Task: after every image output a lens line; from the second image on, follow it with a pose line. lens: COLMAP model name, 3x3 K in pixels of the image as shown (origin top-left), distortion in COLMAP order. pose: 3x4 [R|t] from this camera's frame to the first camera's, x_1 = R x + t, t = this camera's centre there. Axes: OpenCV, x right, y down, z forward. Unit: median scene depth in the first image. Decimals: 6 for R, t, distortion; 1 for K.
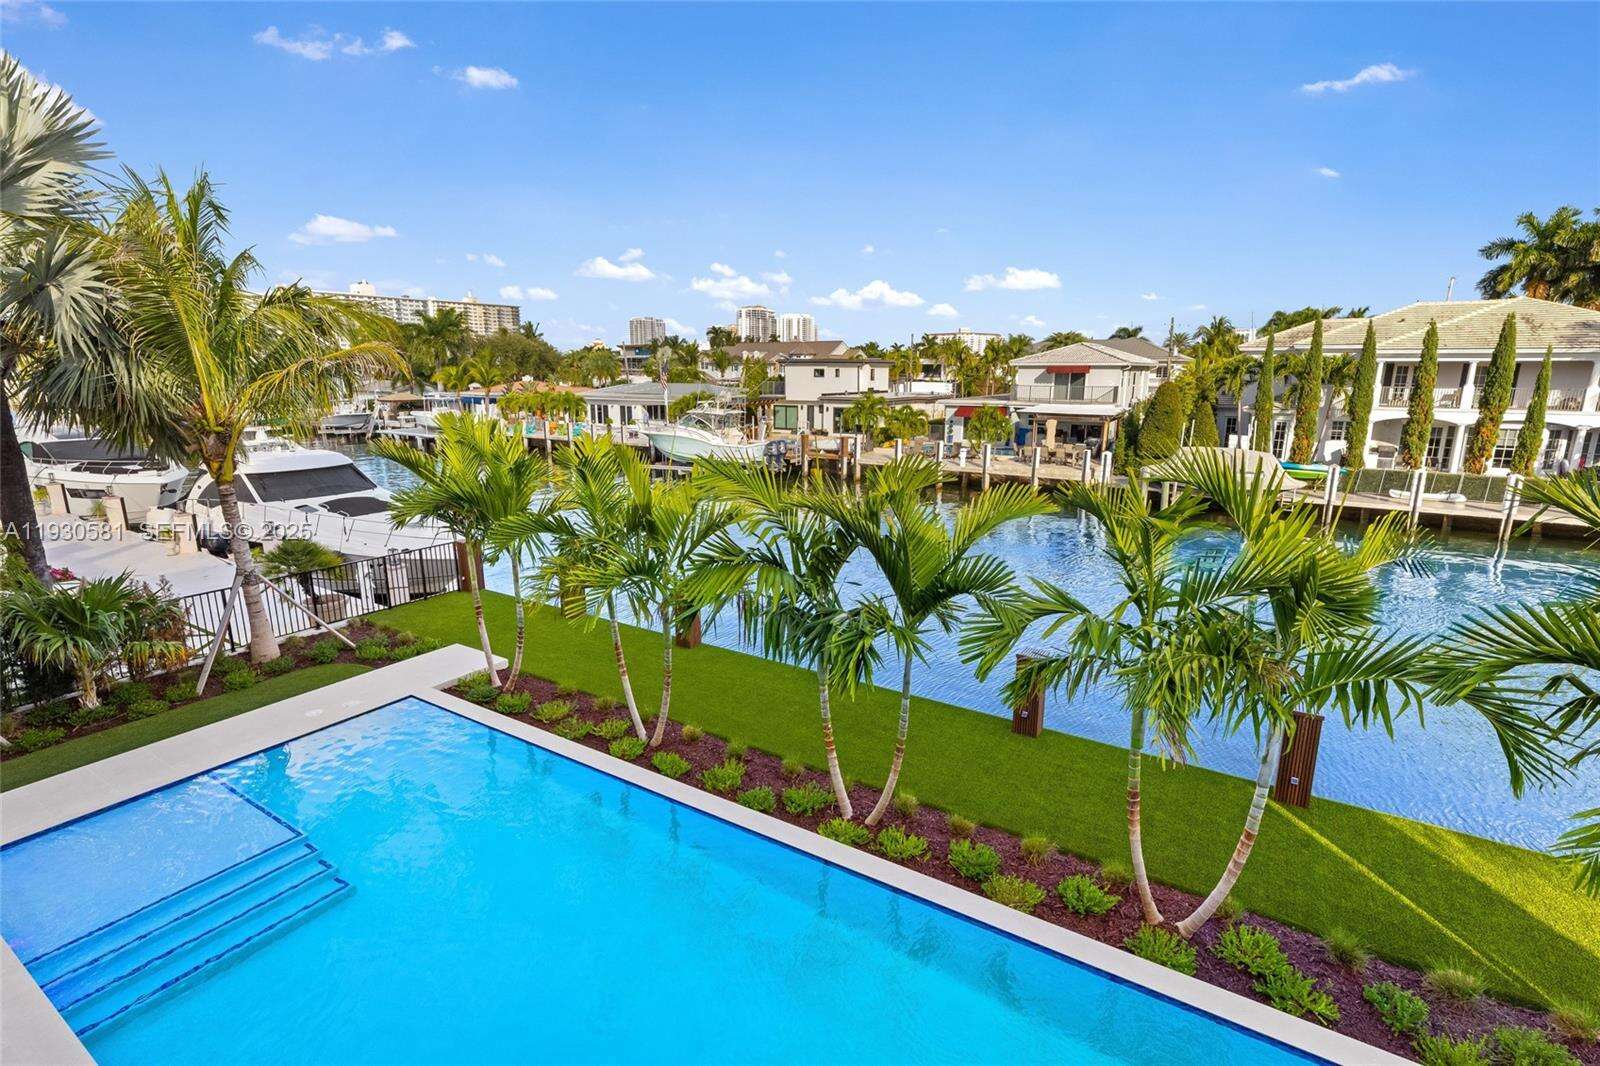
lens RADIAL K [[755.4, 0, 794.7], [0, 755.4, 542.9], [0, 0, 1]] dist [0.003028, 0.000671]
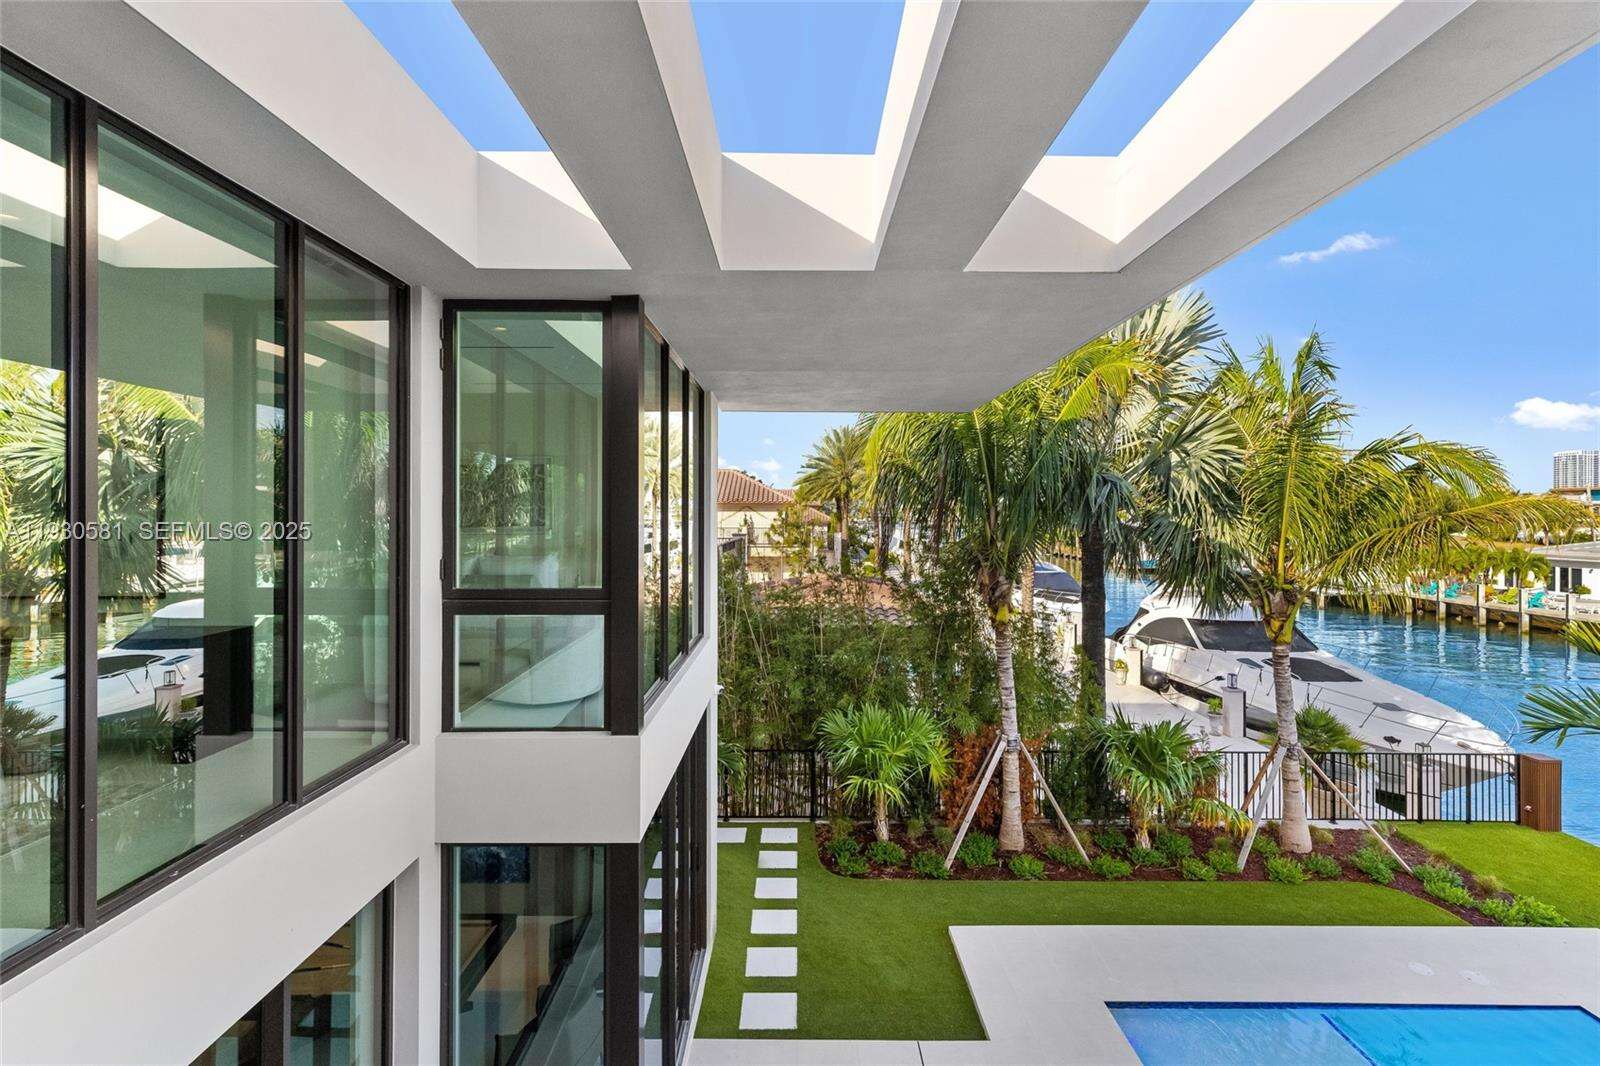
lens RADIAL K [[735.8, 0, 797.9], [0, 735.8, 512.0], [0, 0, 1]] dist [0.000530, 0.000087]
pose [[0.539581, -0.000329, -0.841934, -0.062182], [-0.193214, 0.973263, -0.124208, -0.001691], [0.819464, 0.229694, 0.525090, -0.000979]]
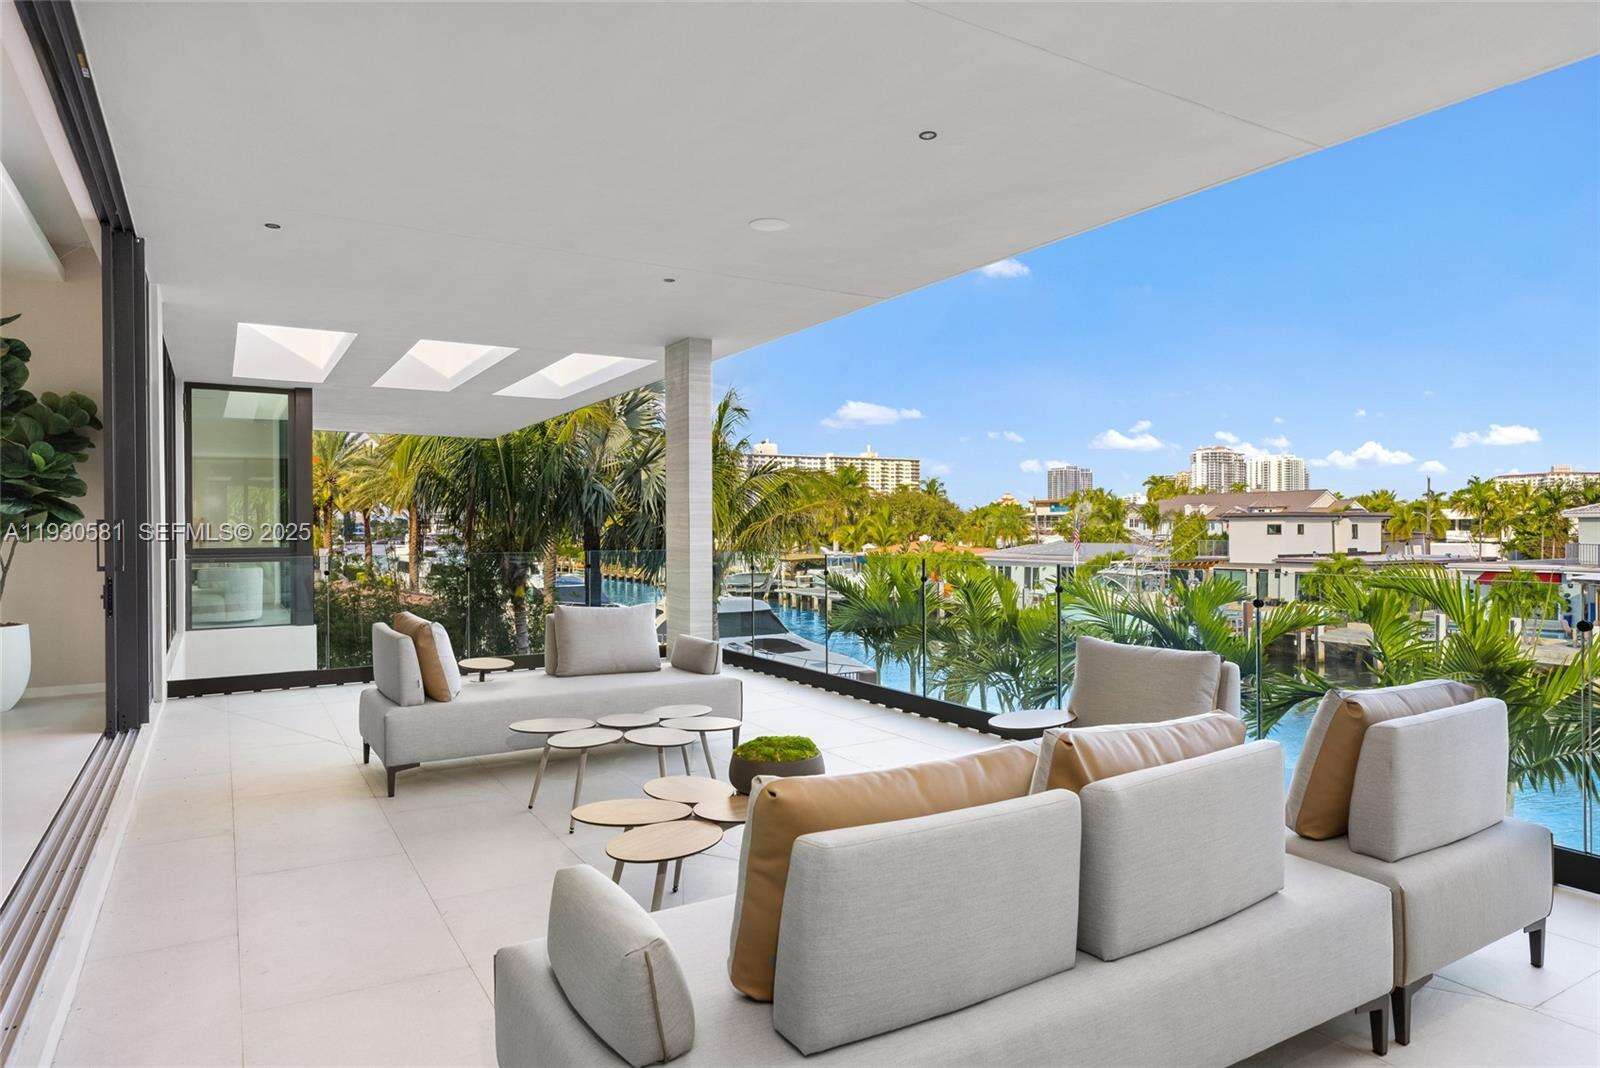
lens RADIAL K [[966.0, 0, 800.0], [0, 966.0, 534.0], [0, 0, 1]] dist [0.001494, -0.000034]
pose [[0.896789, -0.002405, -0.442452, 0.029001], [-0.094723, 0.975757, -0.197295, 0.024746], [0.432200, 0.218842, 0.874821, -0.093825]]
